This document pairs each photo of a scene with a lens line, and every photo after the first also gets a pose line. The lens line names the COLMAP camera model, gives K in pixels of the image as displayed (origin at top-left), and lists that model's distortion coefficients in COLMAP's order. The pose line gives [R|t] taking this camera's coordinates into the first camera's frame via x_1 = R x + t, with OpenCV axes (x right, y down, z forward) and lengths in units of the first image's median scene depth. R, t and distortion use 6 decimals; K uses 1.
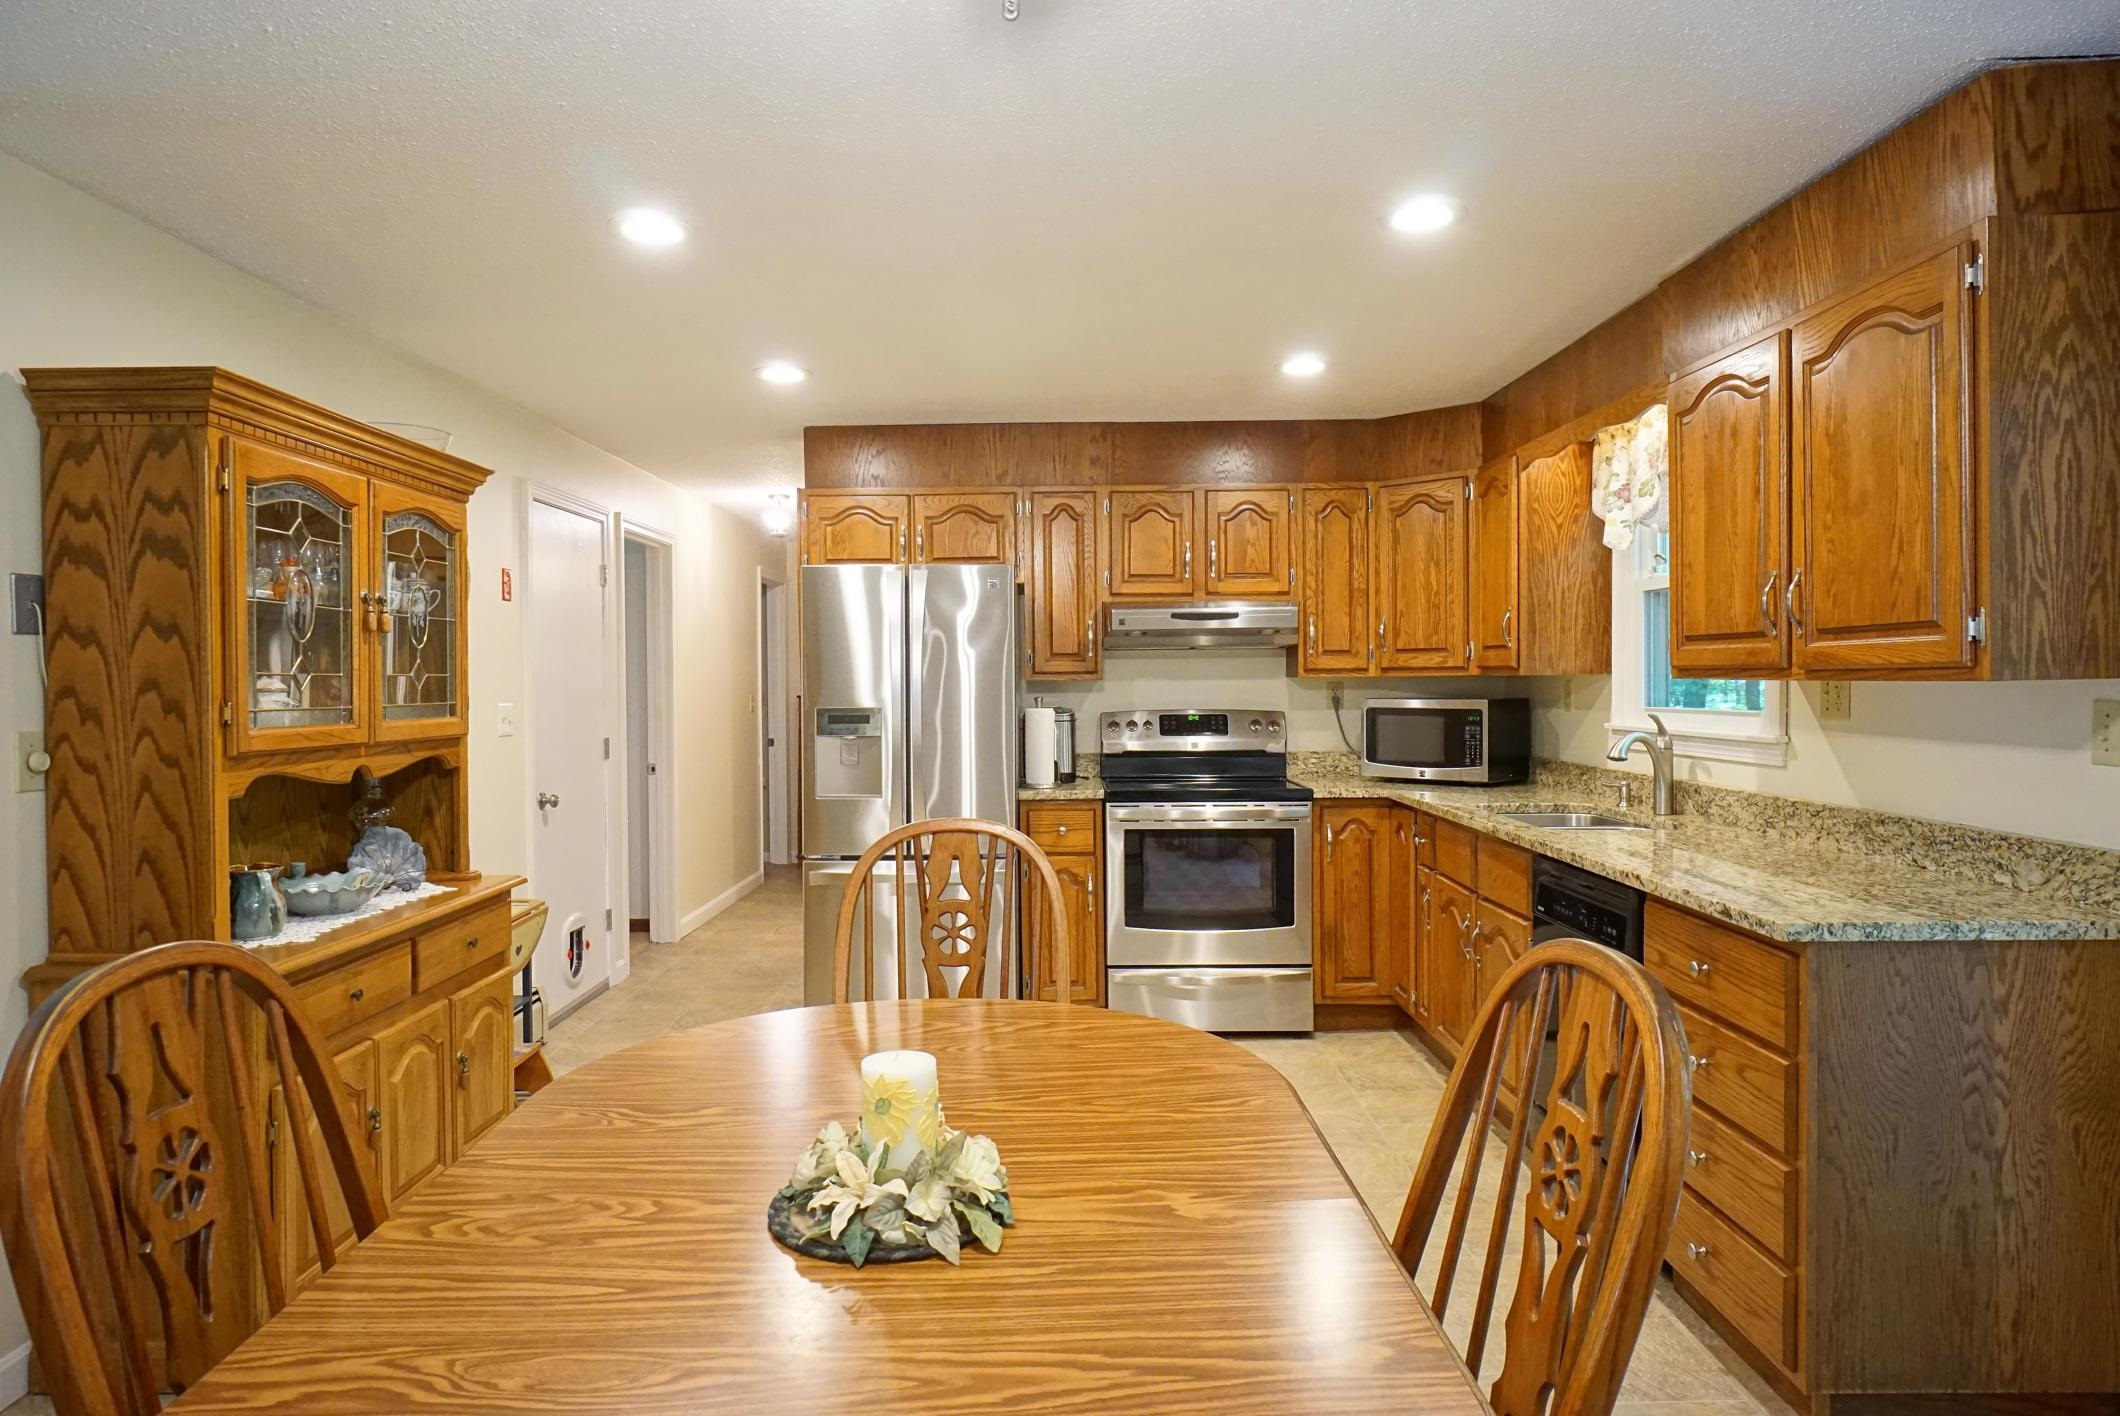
lens RADIAL K [[1301.4, 0, 1061.5], [0, 1301.4, 695.5], [0, 0, 1]] dist [-0.000975, 0.000556]
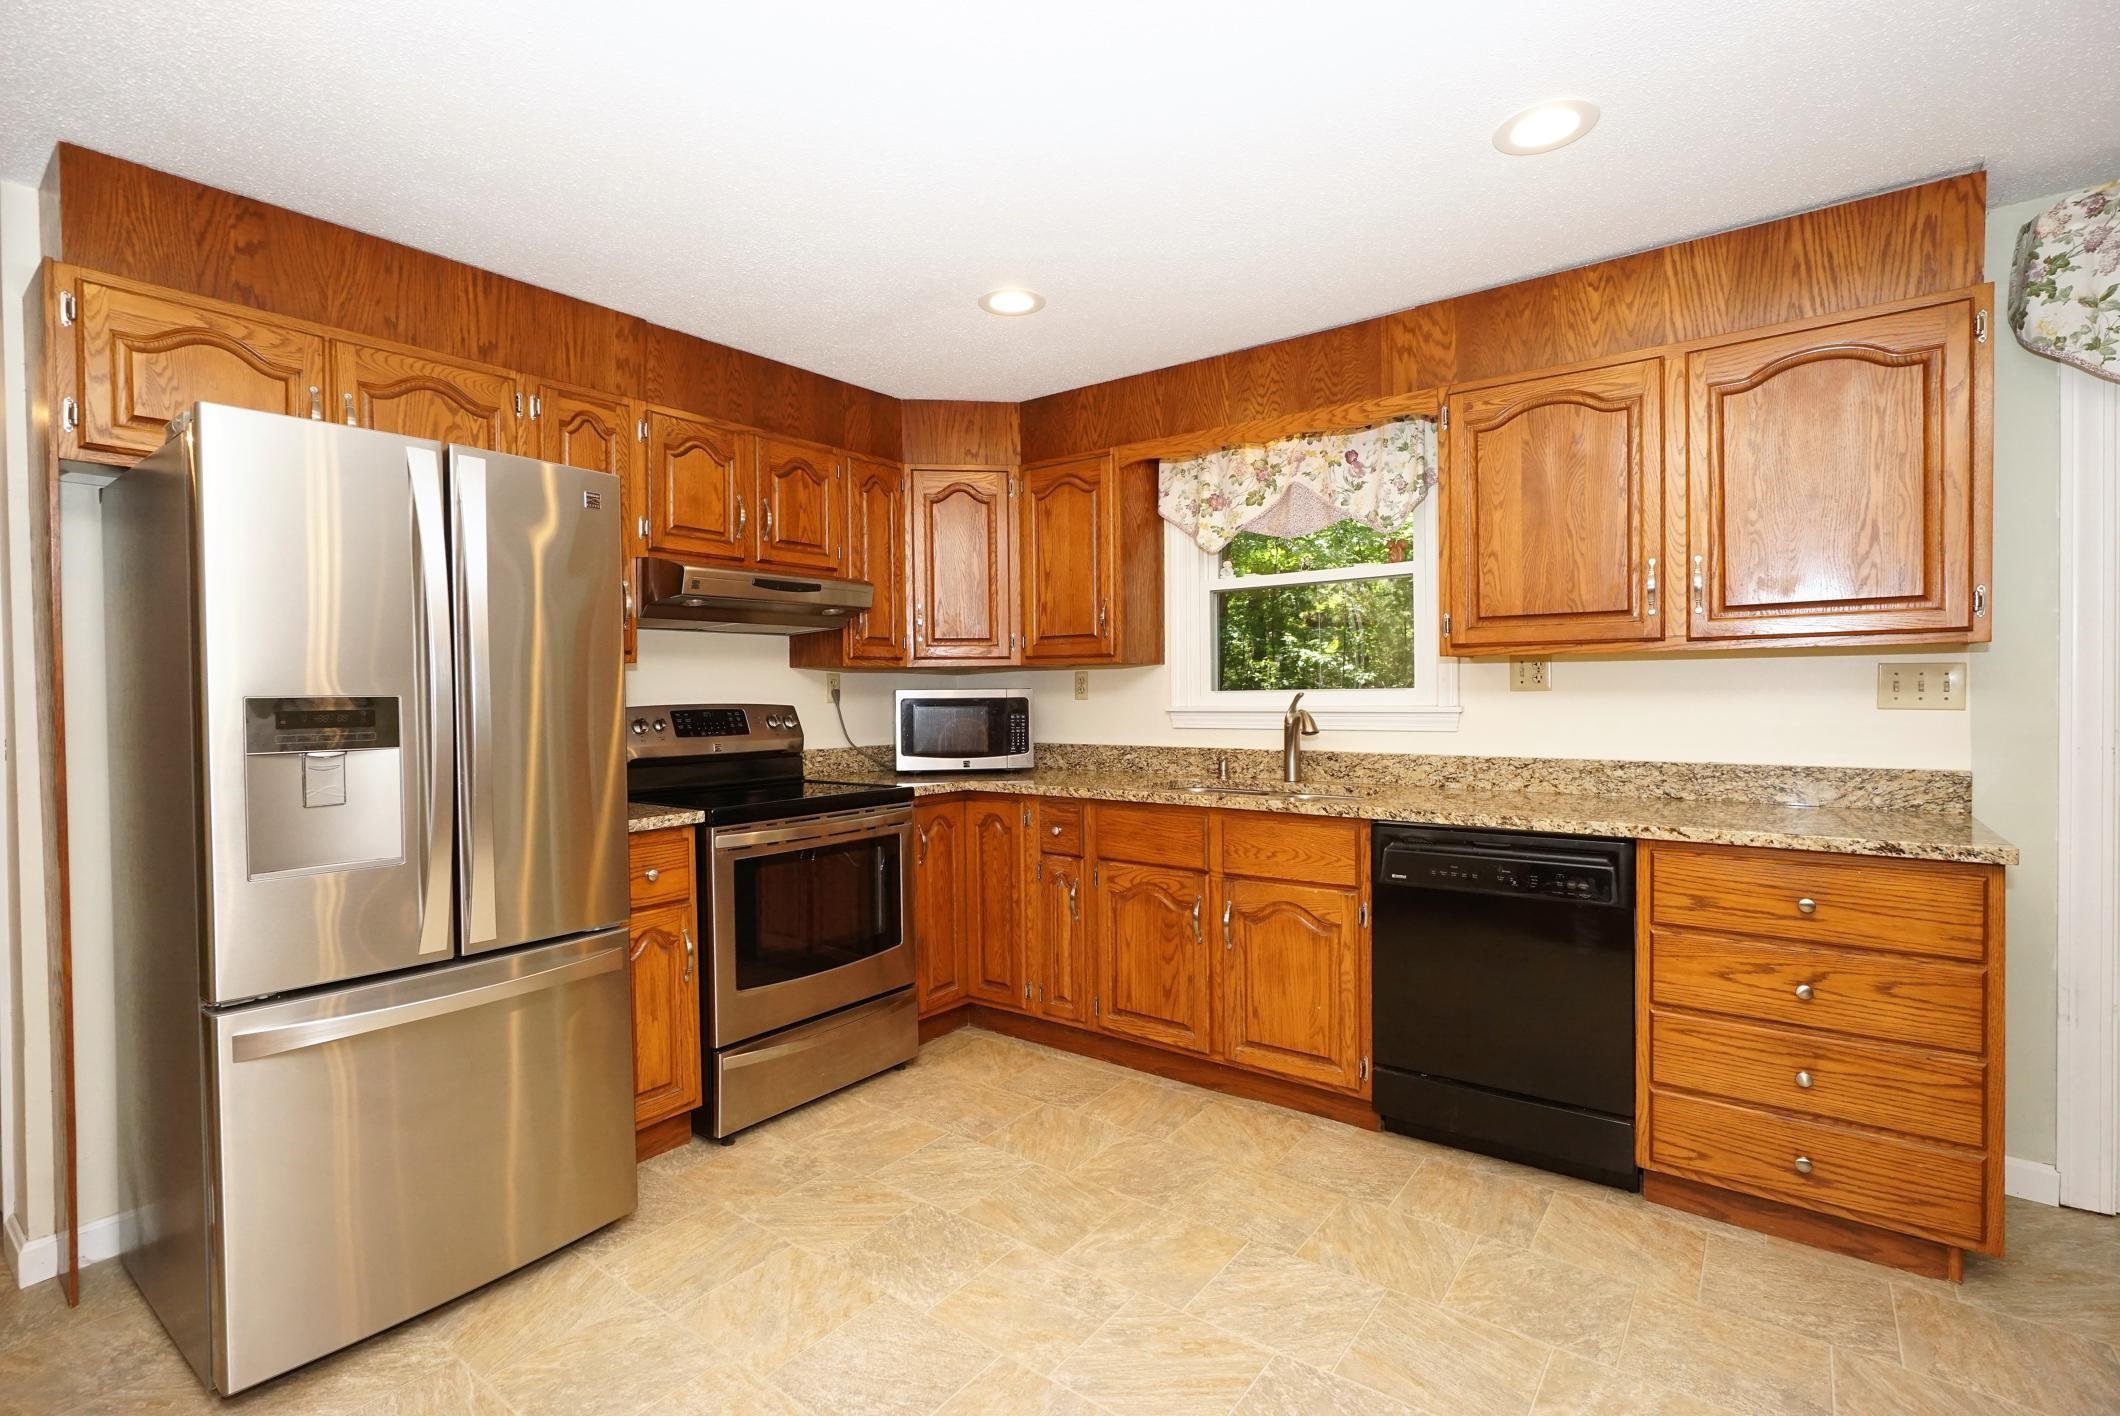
lens RADIAL K [[969.3, 0, 1060.2], [0, 969.3, 713.5], [0, 0, 1]] dist [0.000429, -0.000049]
pose [[0.608182, -0.016415, 0.793628, -0.276057], [0.014236, 0.999851, 0.009771, 0.015770], [-0.793670, 0.005355, 0.608325, 0.501571]]
